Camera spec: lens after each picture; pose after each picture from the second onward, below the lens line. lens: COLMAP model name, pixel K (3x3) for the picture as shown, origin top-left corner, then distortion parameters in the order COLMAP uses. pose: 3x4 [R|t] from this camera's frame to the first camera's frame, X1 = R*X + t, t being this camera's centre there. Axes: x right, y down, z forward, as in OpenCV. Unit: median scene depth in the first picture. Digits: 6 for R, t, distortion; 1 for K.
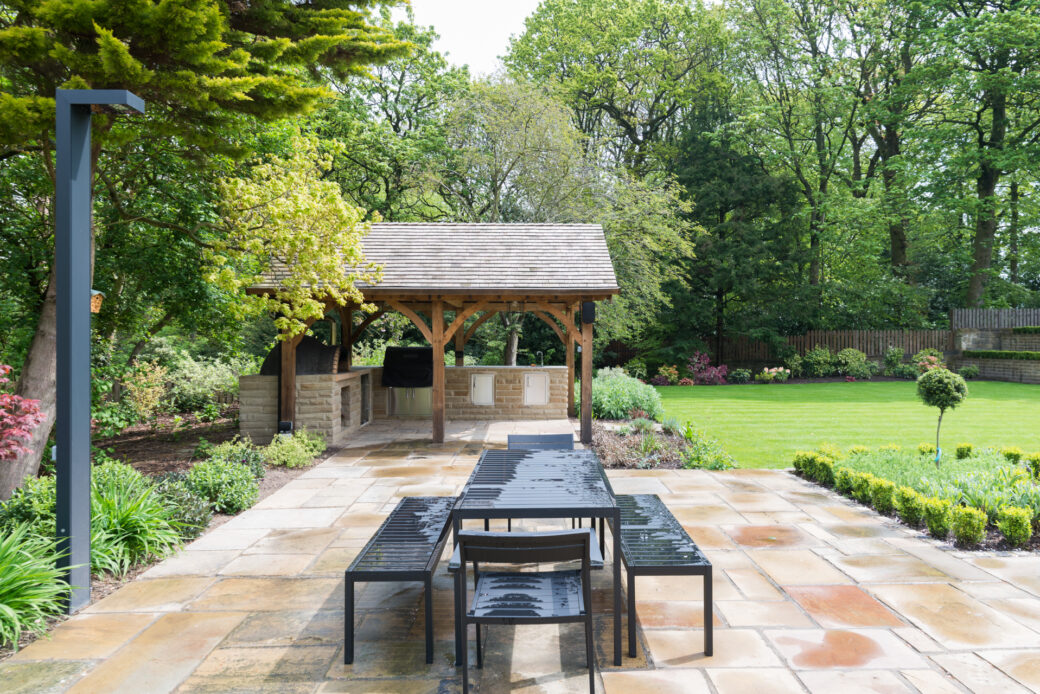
lens RADIAL K [[643.4, 0, 520.4], [0, 643.4, 344.1], [0, 0, 1]] dist [0.000678, 0.000252]
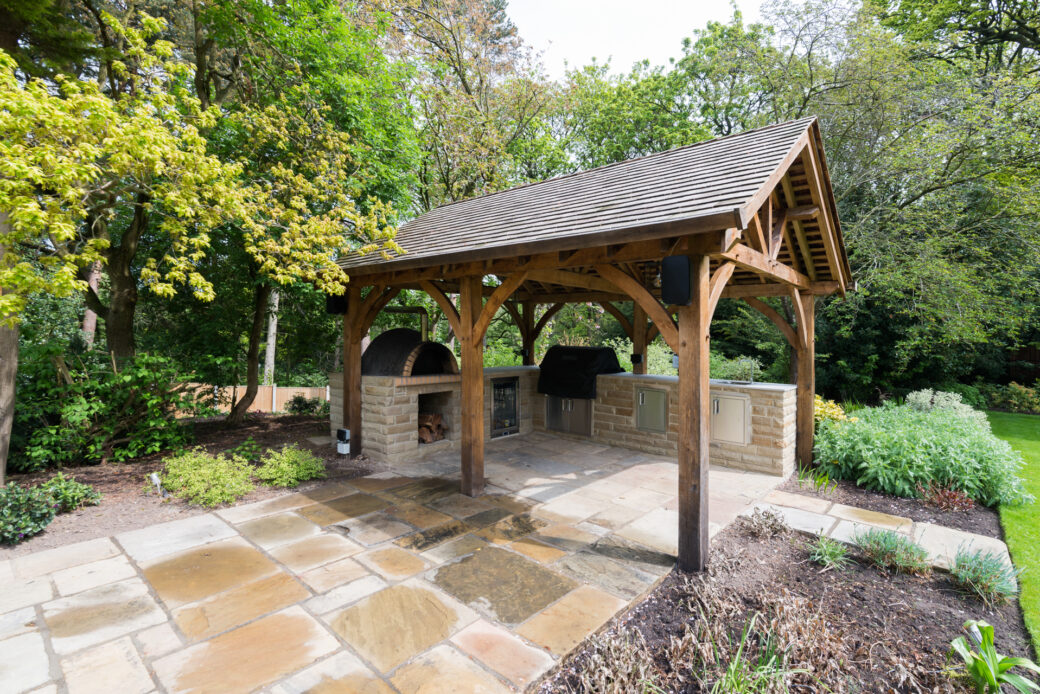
lens RADIAL K [[480.6, 0, 523.6], [0, 480.6, 341.6], [0, 0, 1]] dist [0.009293, -0.000509]
pose [[0.760278, 0.022358, -0.649213, 0.172326], [-0.022867, 0.999709, 0.007649, -0.005414], [0.649196, 0.009030, 0.760568, 0.494714]]
